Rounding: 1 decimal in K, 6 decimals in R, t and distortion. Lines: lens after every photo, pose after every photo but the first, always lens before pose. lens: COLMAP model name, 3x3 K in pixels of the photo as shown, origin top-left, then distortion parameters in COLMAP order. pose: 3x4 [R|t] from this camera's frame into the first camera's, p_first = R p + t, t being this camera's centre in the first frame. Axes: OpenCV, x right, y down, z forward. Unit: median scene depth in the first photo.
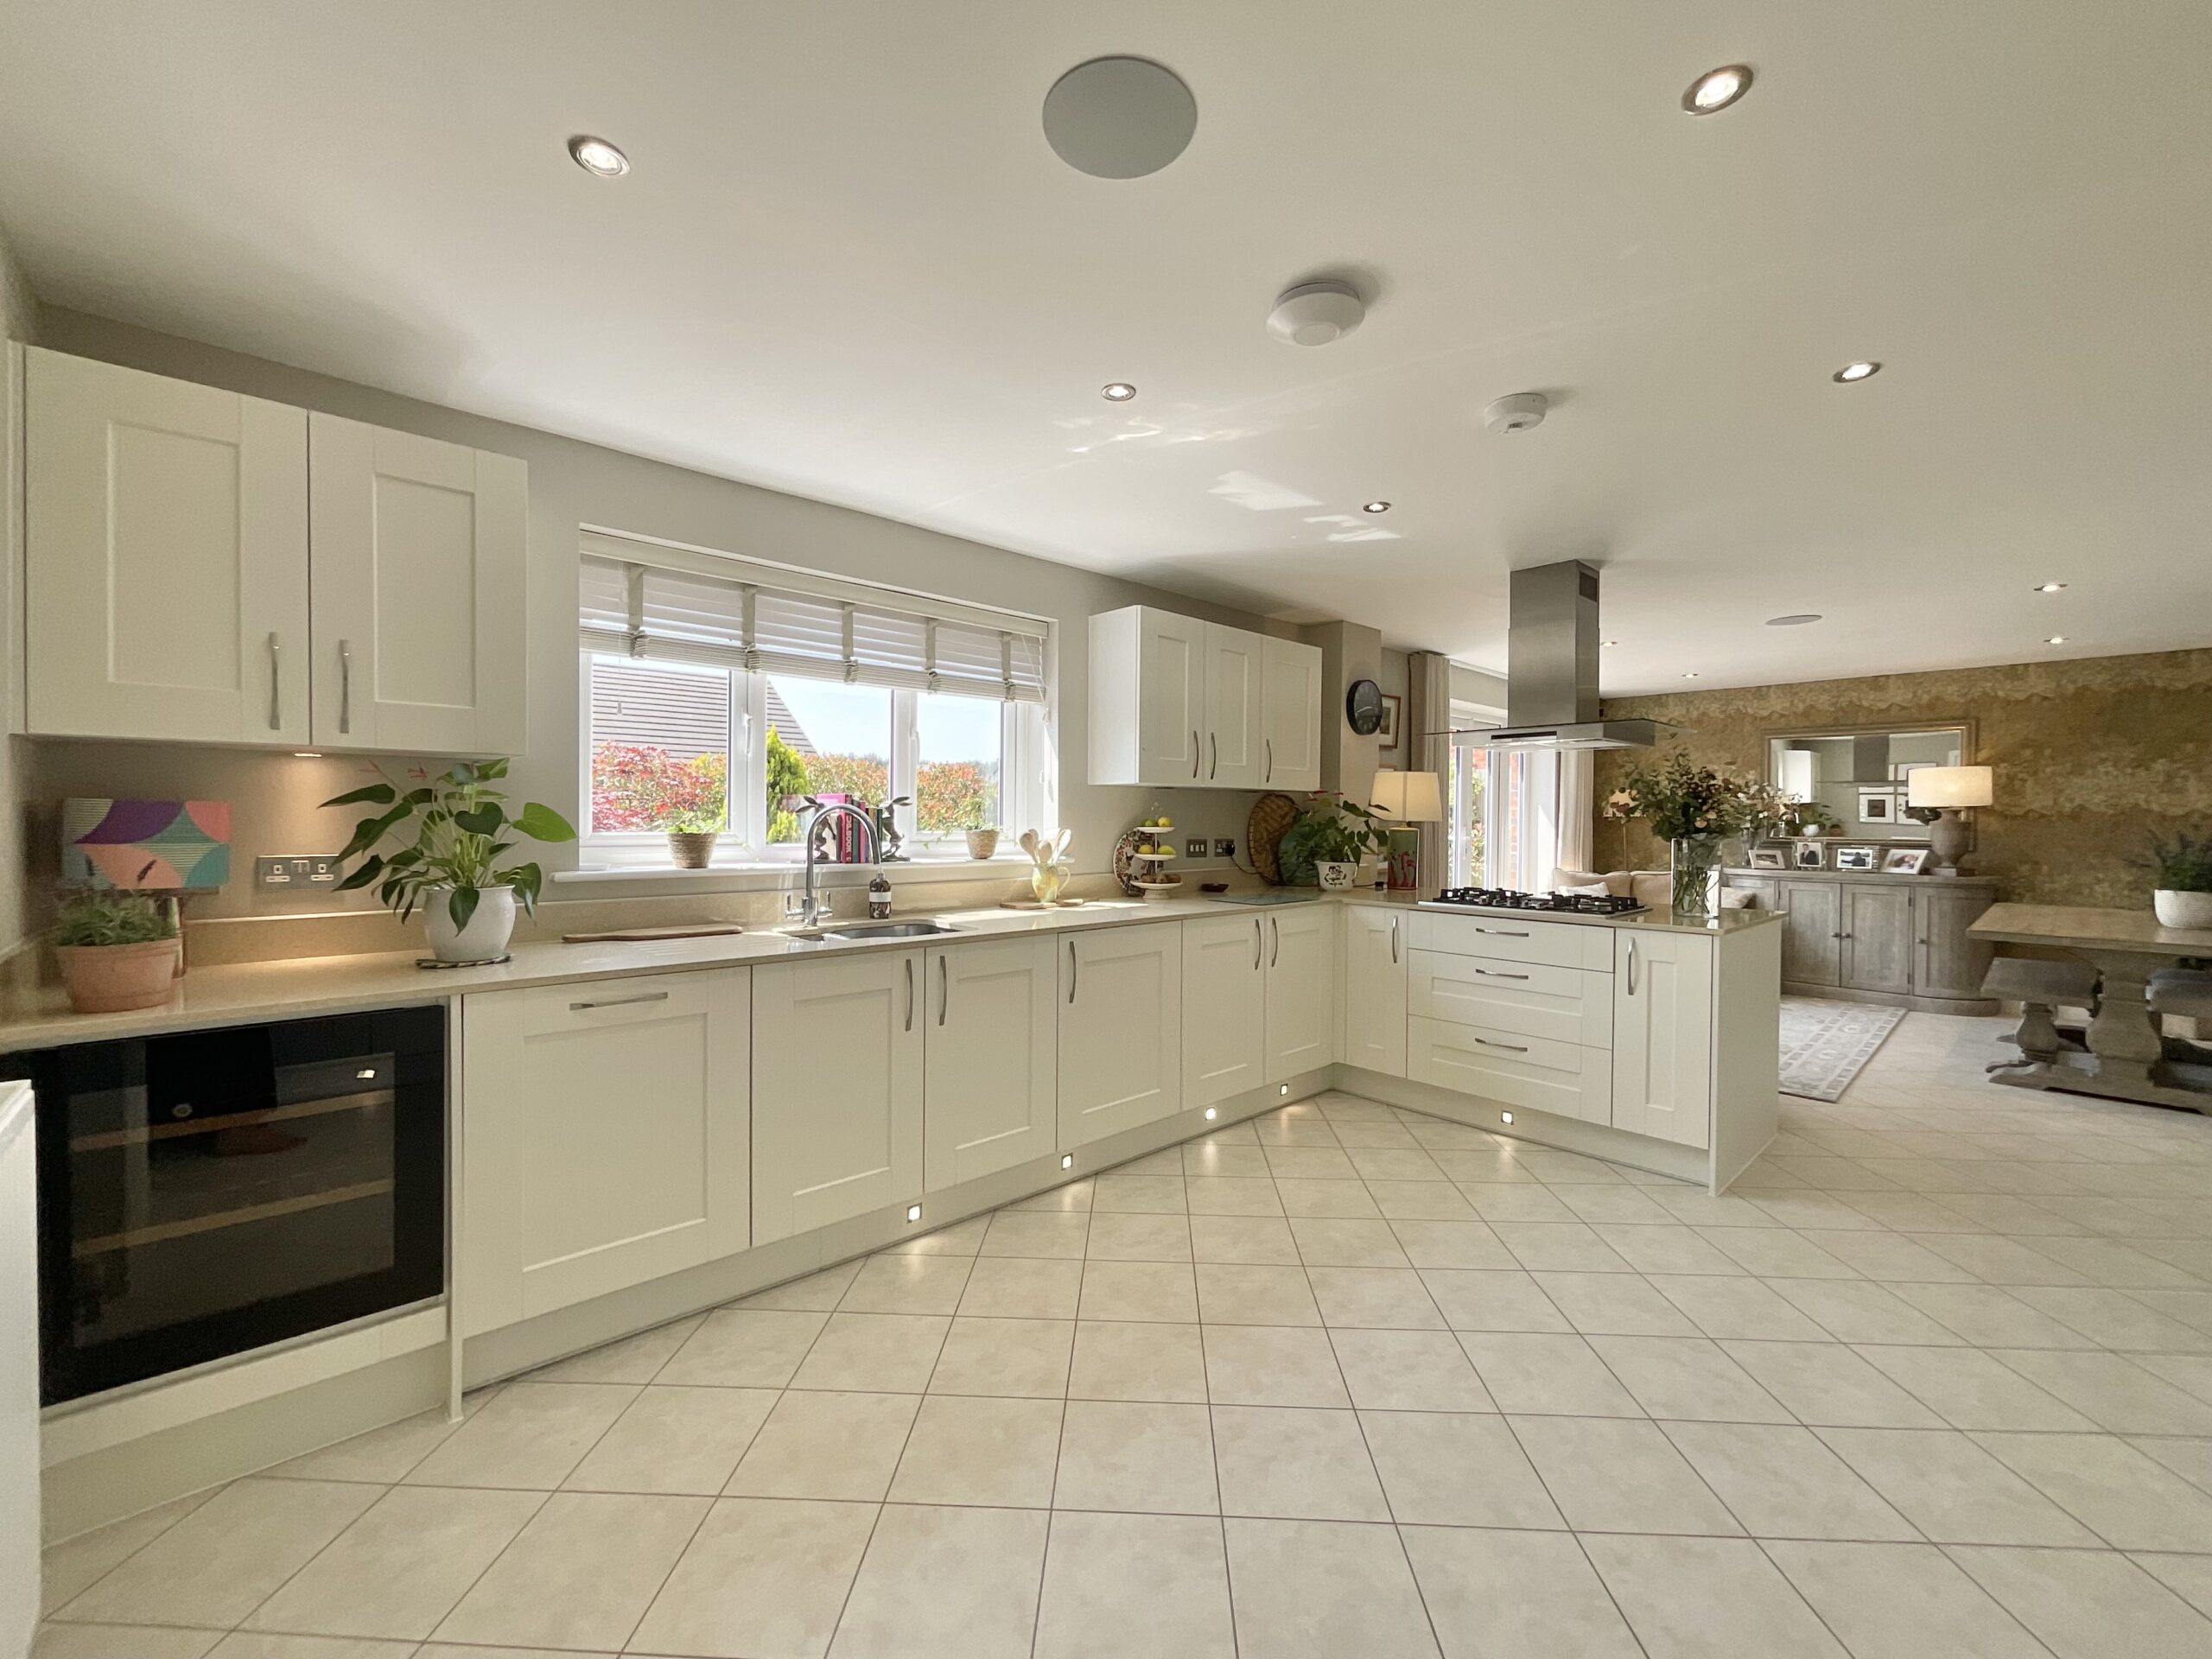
lens RADIAL K [[900.2, 0, 1103.1], [0, 900.2, 830.5], [0, 0, 1]] dist [0.003956, -0.000132]
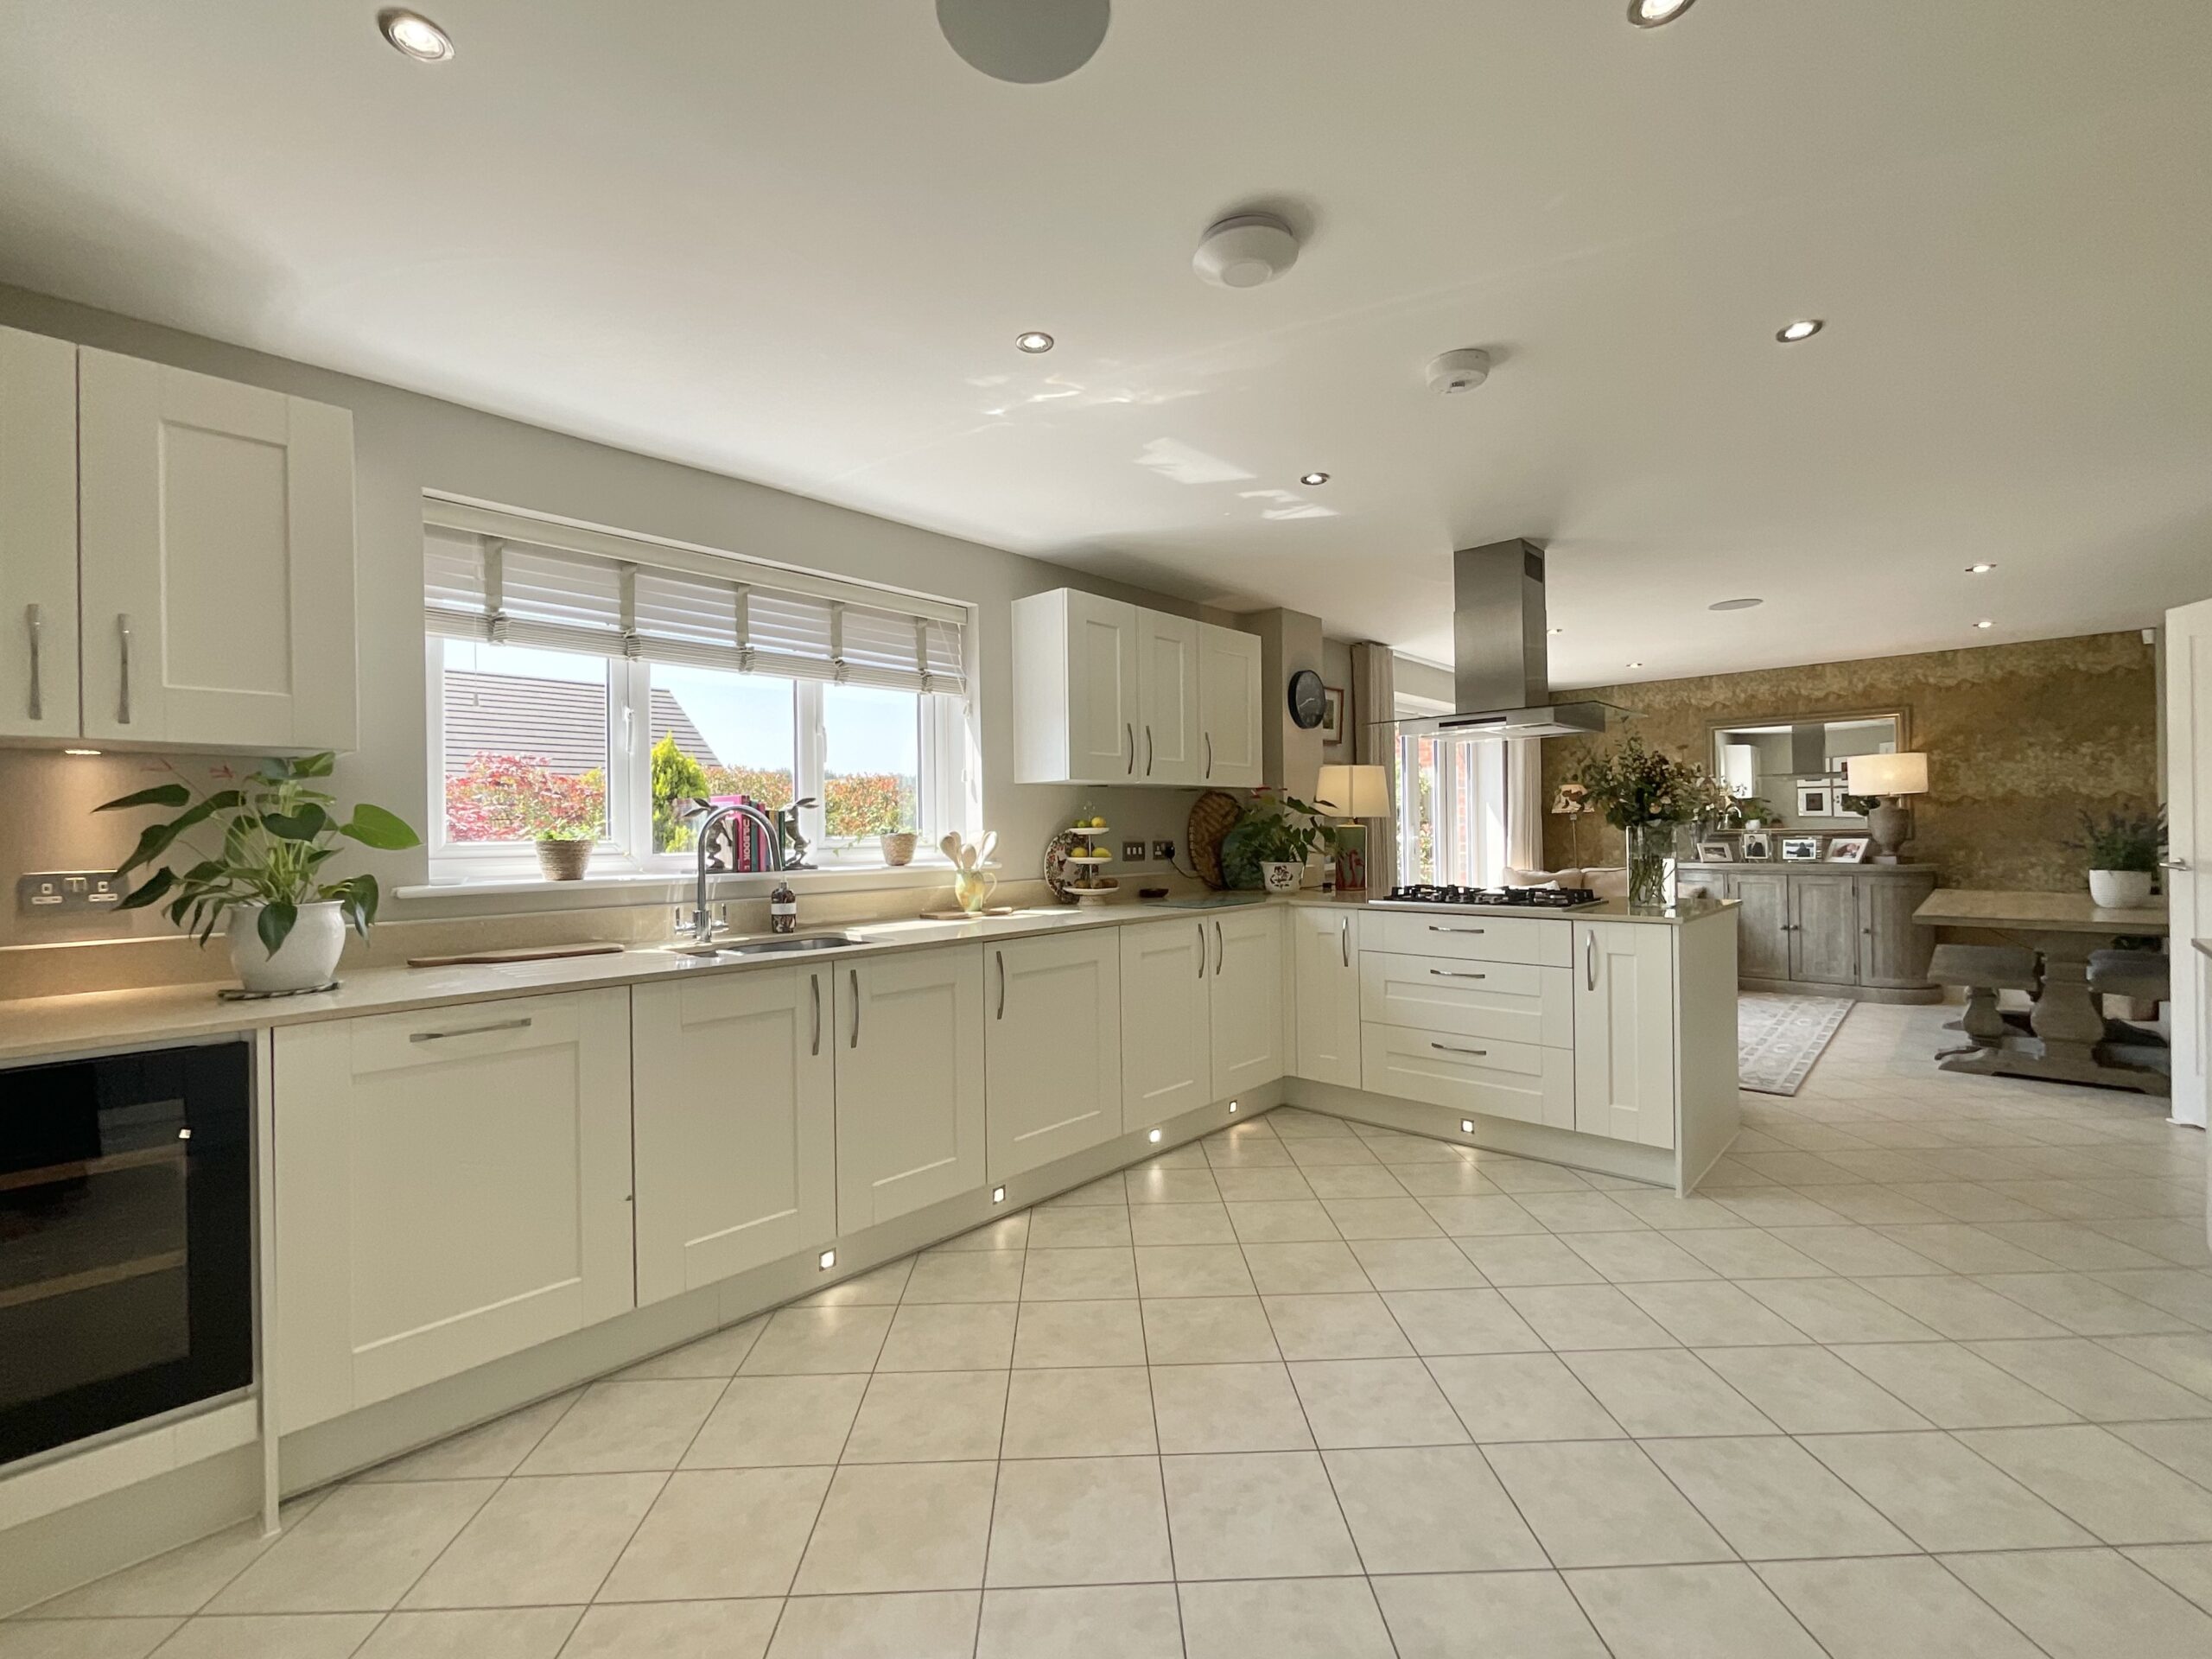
lens RADIAL K [[949.1, 0, 1100.8], [0, 949.1, 831.8], [0, 0, 1]] dist [0.001716, 0.000120]
pose [[0.997498, -0.022206, 0.067112, 0.005117], [0.023147, 0.999644, -0.013272, 0.013811], [-0.066793, 0.014792, 0.997657, 0.026738]]
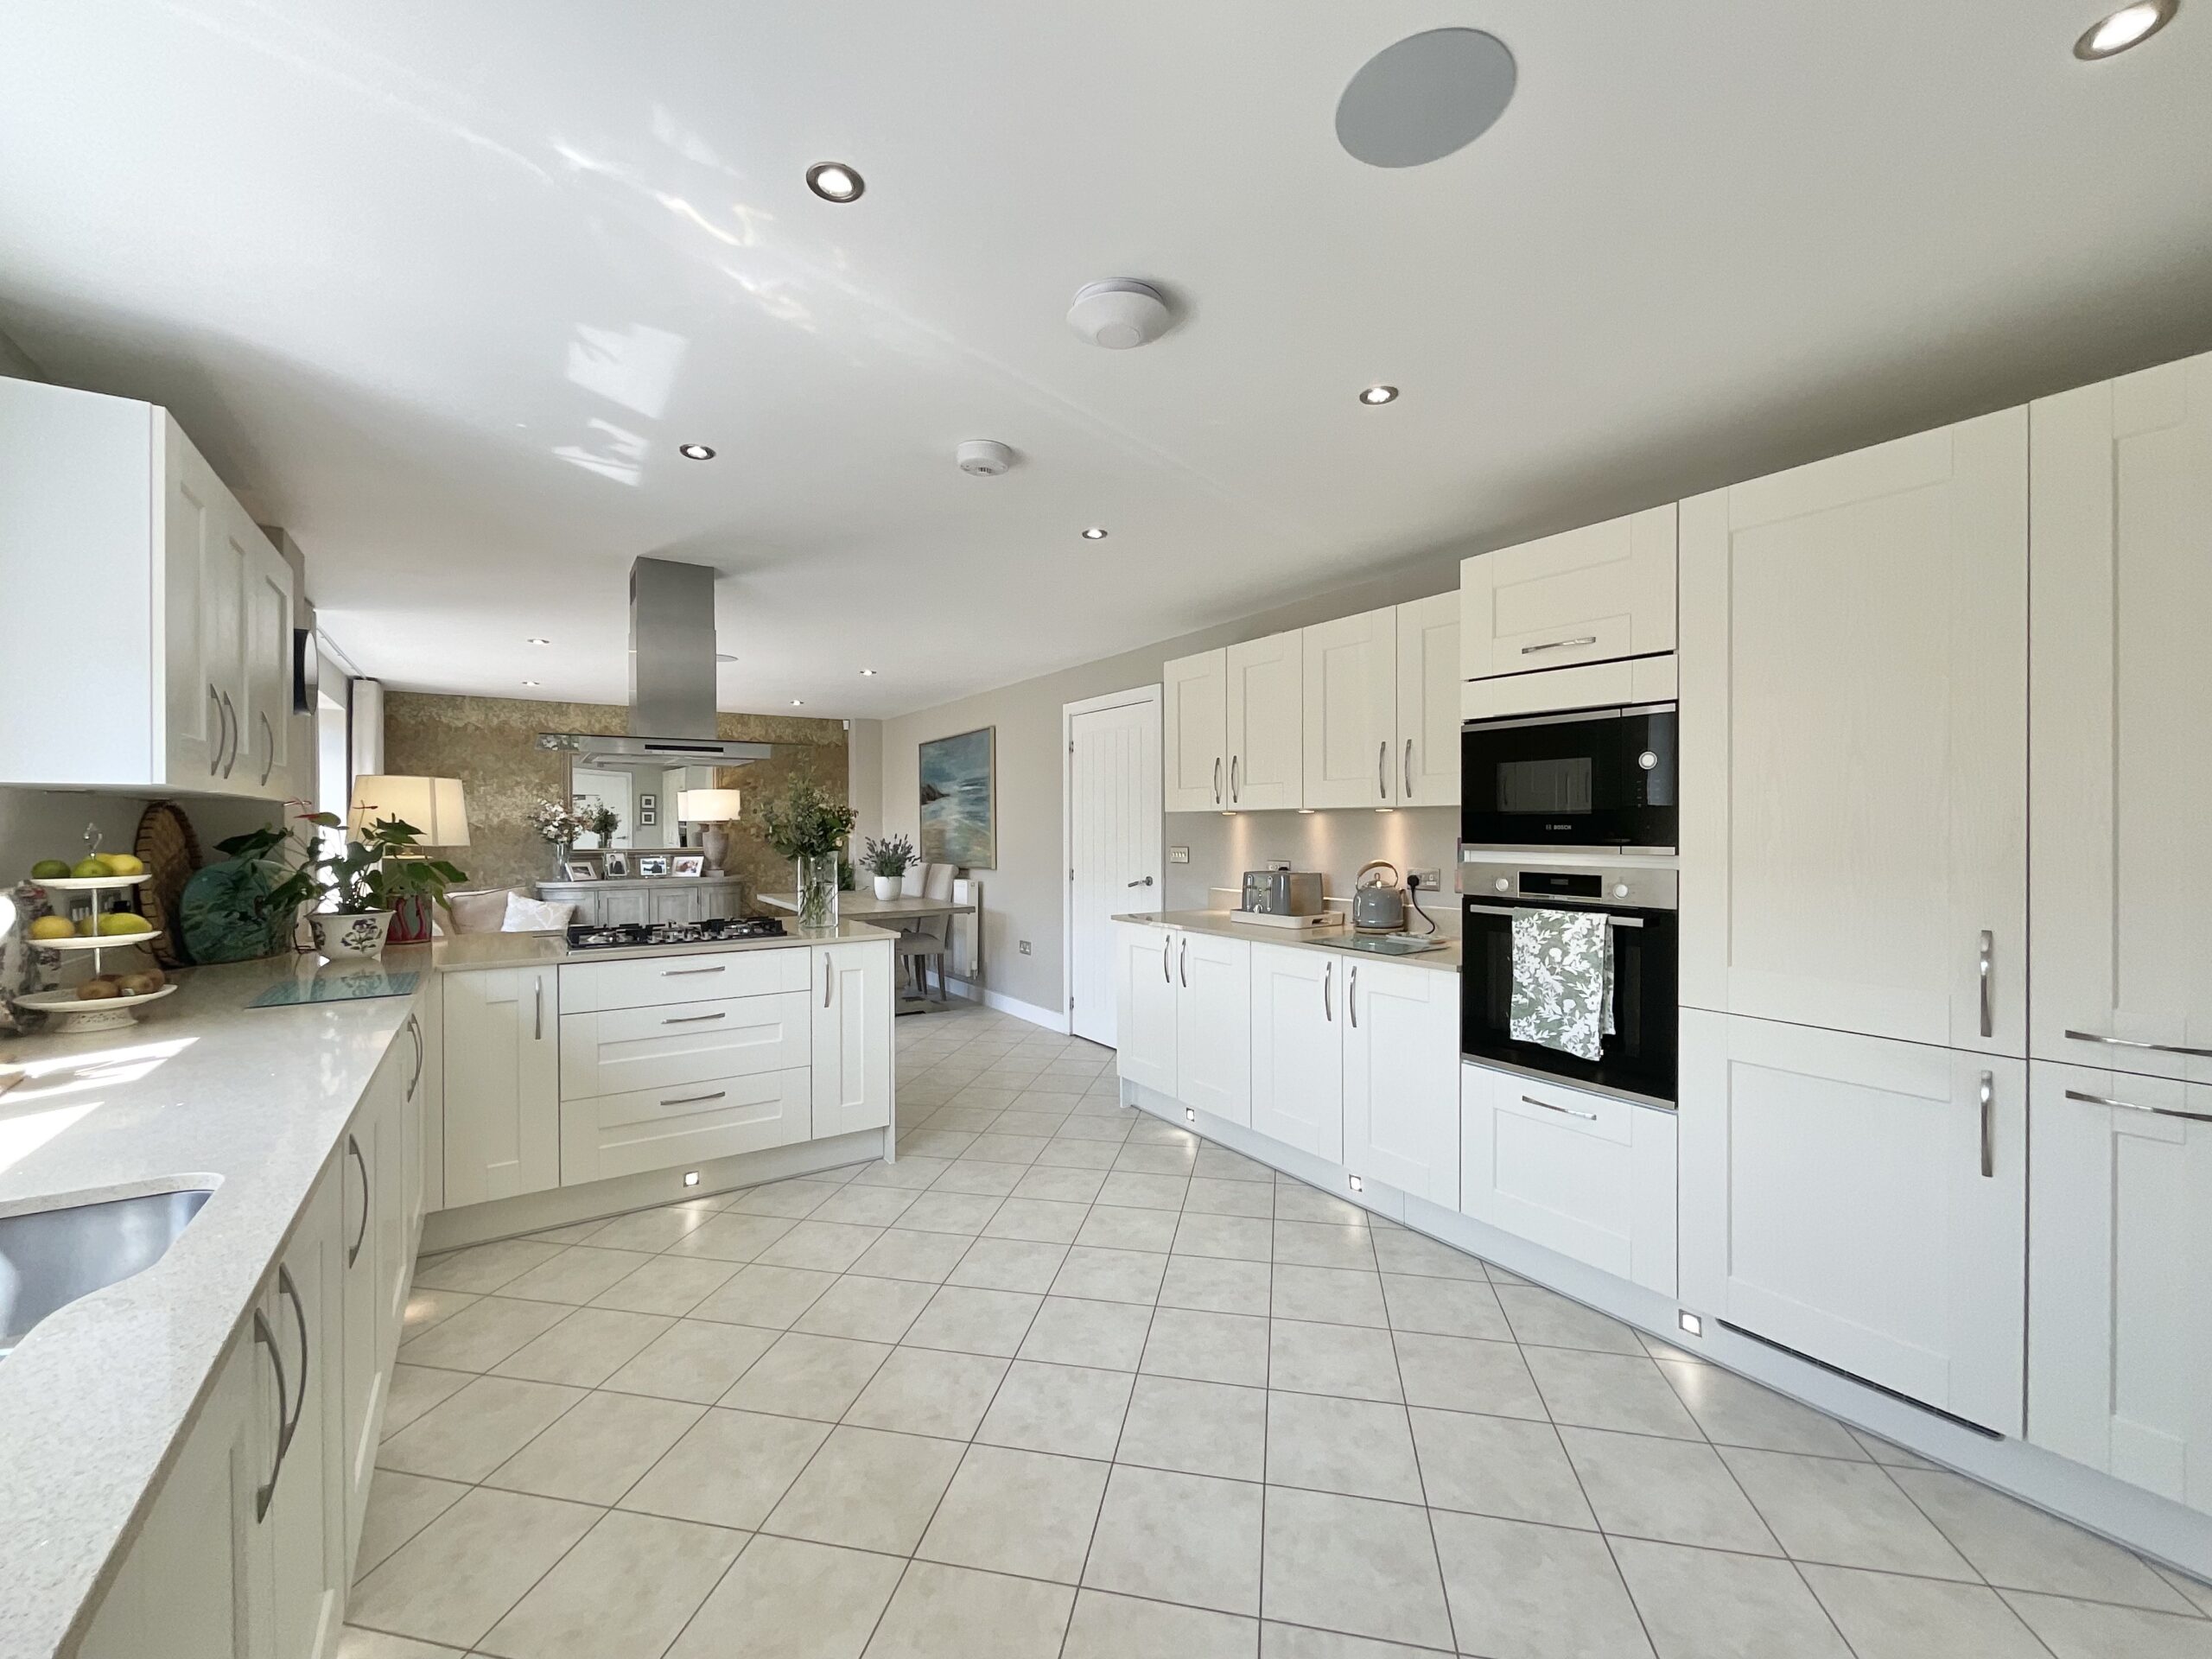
lens RADIAL K [[906.4, 0, 1101.5], [0, 906.4, 827.7], [0, 0, 1]] dist [-0.000003, 0.000806]
pose [[0.156697, -0.008114, 0.987613, -0.350194], [0.017793, 0.999827, 0.005391, -0.023277], [-0.987486, 0.016727, 0.156814, 0.438124]]
